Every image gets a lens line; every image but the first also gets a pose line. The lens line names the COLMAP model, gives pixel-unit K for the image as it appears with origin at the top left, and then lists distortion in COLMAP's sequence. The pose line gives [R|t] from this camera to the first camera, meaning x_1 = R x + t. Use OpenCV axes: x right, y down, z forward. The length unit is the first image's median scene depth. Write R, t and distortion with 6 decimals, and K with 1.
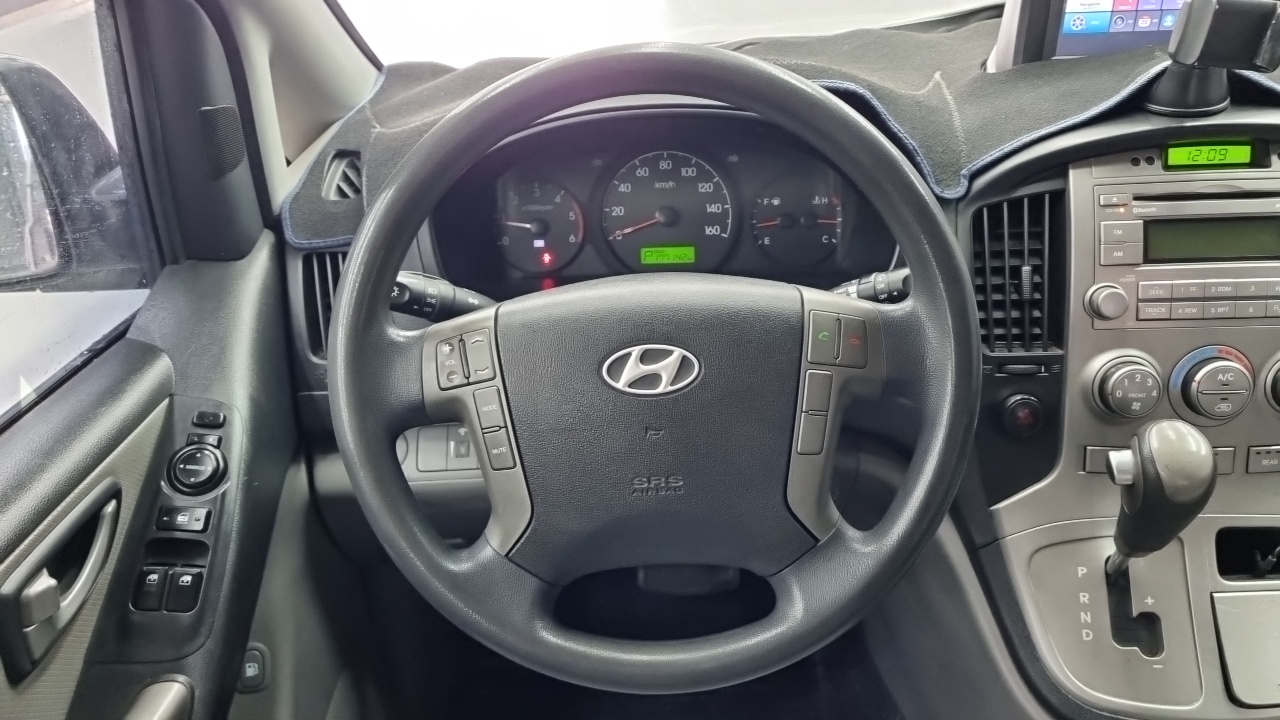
lens RADIAL K [[962.5, 0, 640.0], [0, 962.5, 360.0], [0, 0, 1]] dist [0.037249, -0.038789]
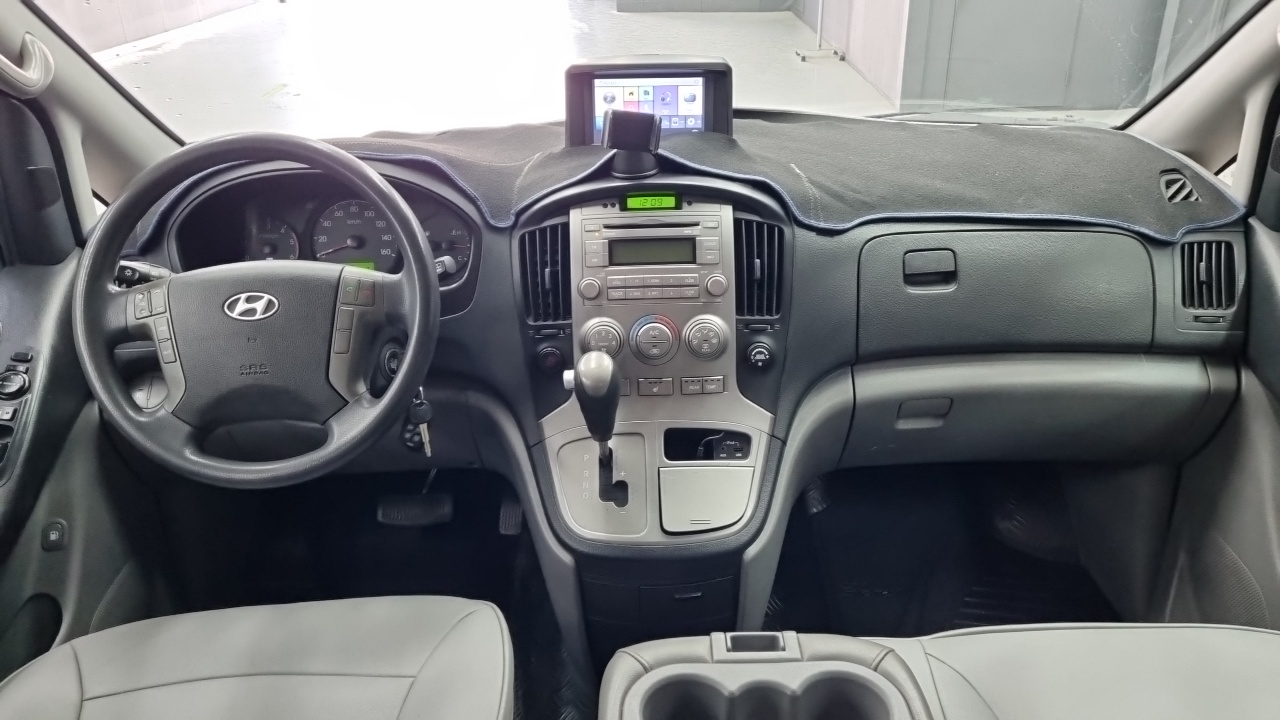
lens RADIAL K [[962.5, 0, 640.0], [0, 962.5, 360.0], [0, 0, 1]] dist [0.037249, -0.038789]
pose [[0.999116, 0.000799, 0.042030, 0.501194], [0.002708, 0.996519, -0.083322, 0.198998], [-0.041950, 0.083362, 0.995636, -0.632560]]
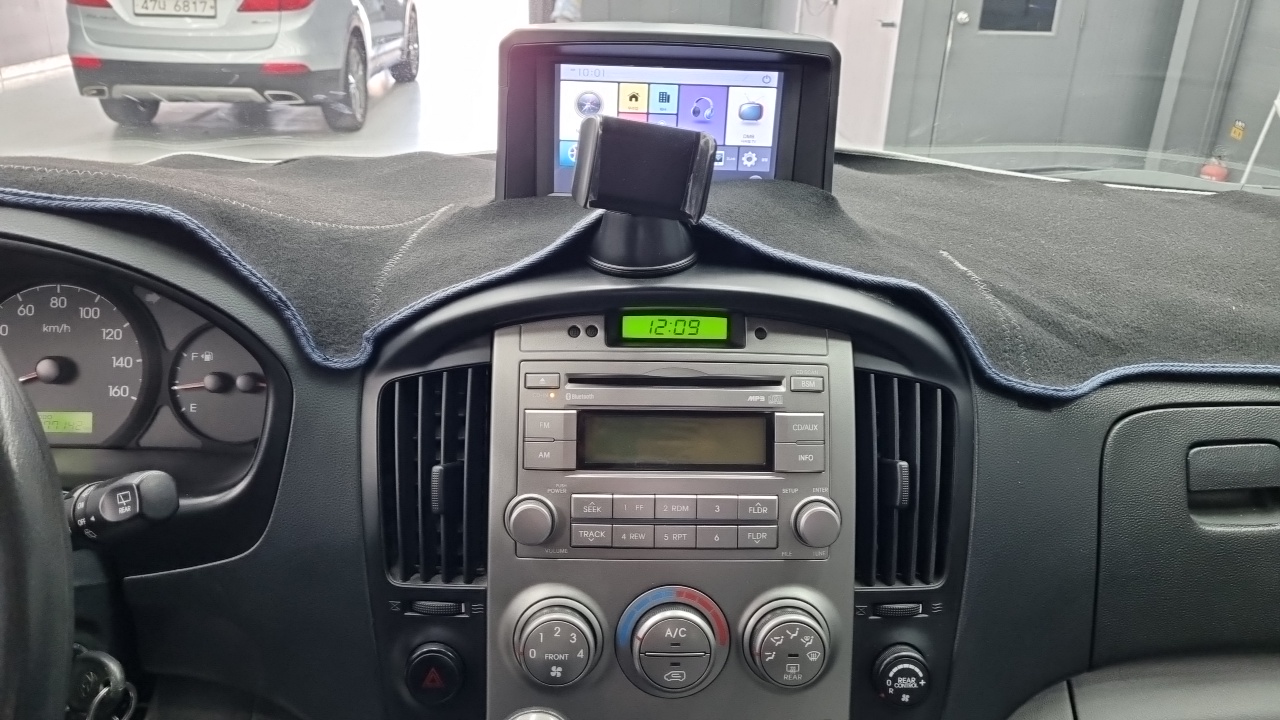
lens RADIAL K [[962.5, 0, 640.0], [0, 962.5, 360.0], [0, 0, 1]] dist [0.037249, -0.038789]
pose [[0.995253, 0.041533, 0.088016, 0.497548], [-0.029454, 0.990498, -0.134335, -0.084603], [-0.092759, 0.131105, 0.987019, 0.265234]]
